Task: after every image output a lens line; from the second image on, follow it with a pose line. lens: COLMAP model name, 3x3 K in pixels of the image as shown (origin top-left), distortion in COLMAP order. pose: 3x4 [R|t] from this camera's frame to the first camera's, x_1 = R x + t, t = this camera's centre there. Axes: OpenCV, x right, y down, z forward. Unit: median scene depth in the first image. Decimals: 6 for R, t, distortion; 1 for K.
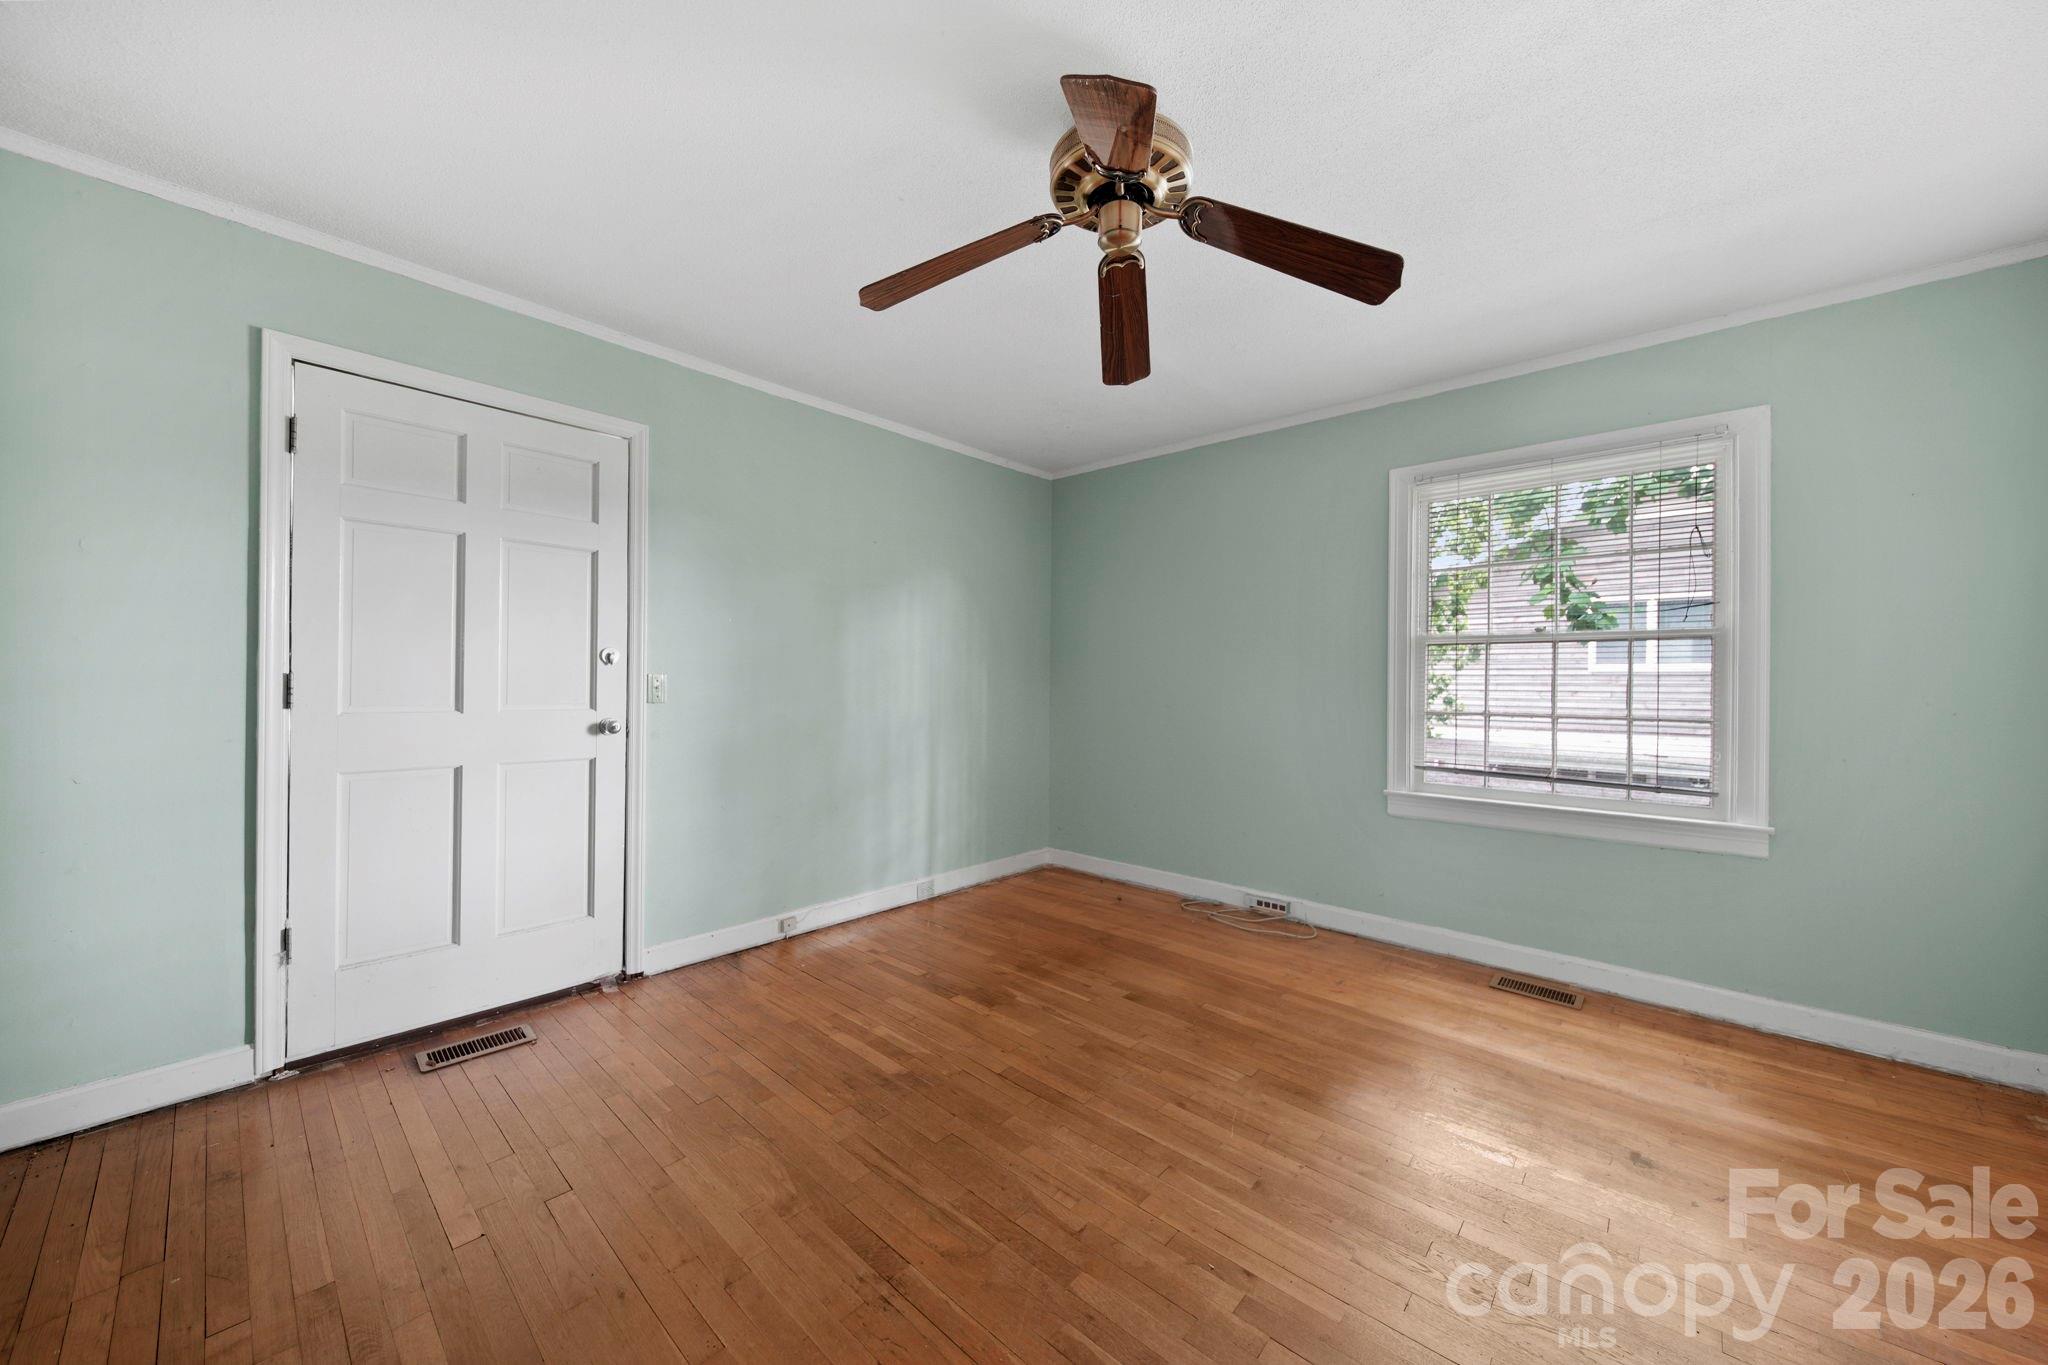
lens RADIAL K [[728.7, 0, 1028.8], [0, 728.7, 683.4], [0, 0, 1]] dist [0.000844, -0.000015]
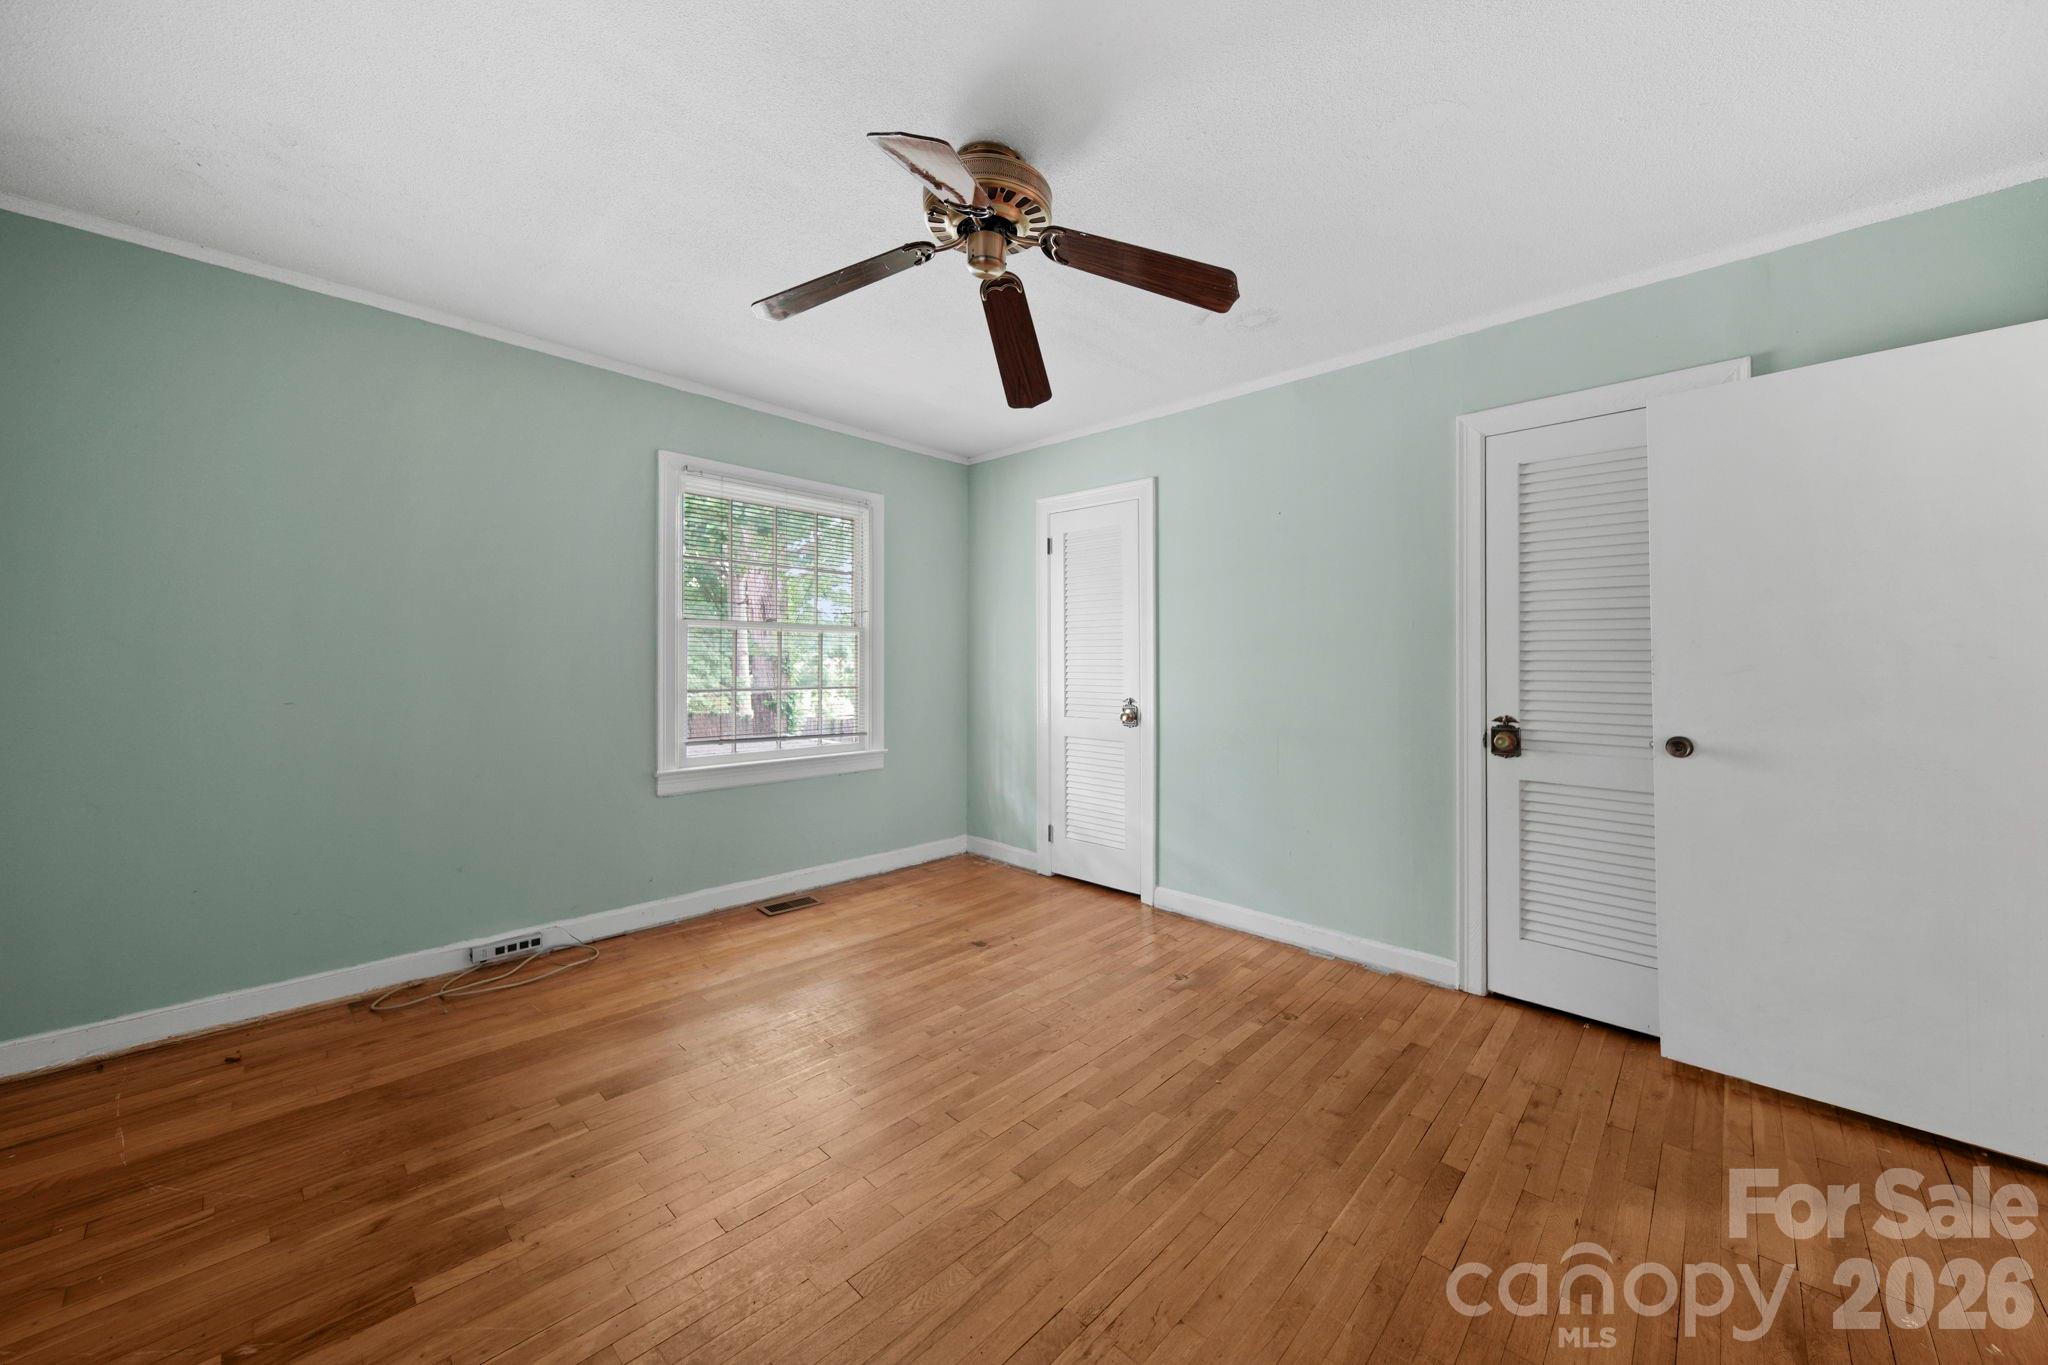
lens RADIAL K [[746.1, 0, 1032.6], [0, 746.1, 657.5], [0, 0, 1]] dist [0.000167, -0.000109]
pose [[0.020889, 0.000068, 0.999782, -0.556957], [-0.003362, 0.999994, 0.000002, -0.010868], [-0.999776, -0.003362, 0.020890, 0.516321]]
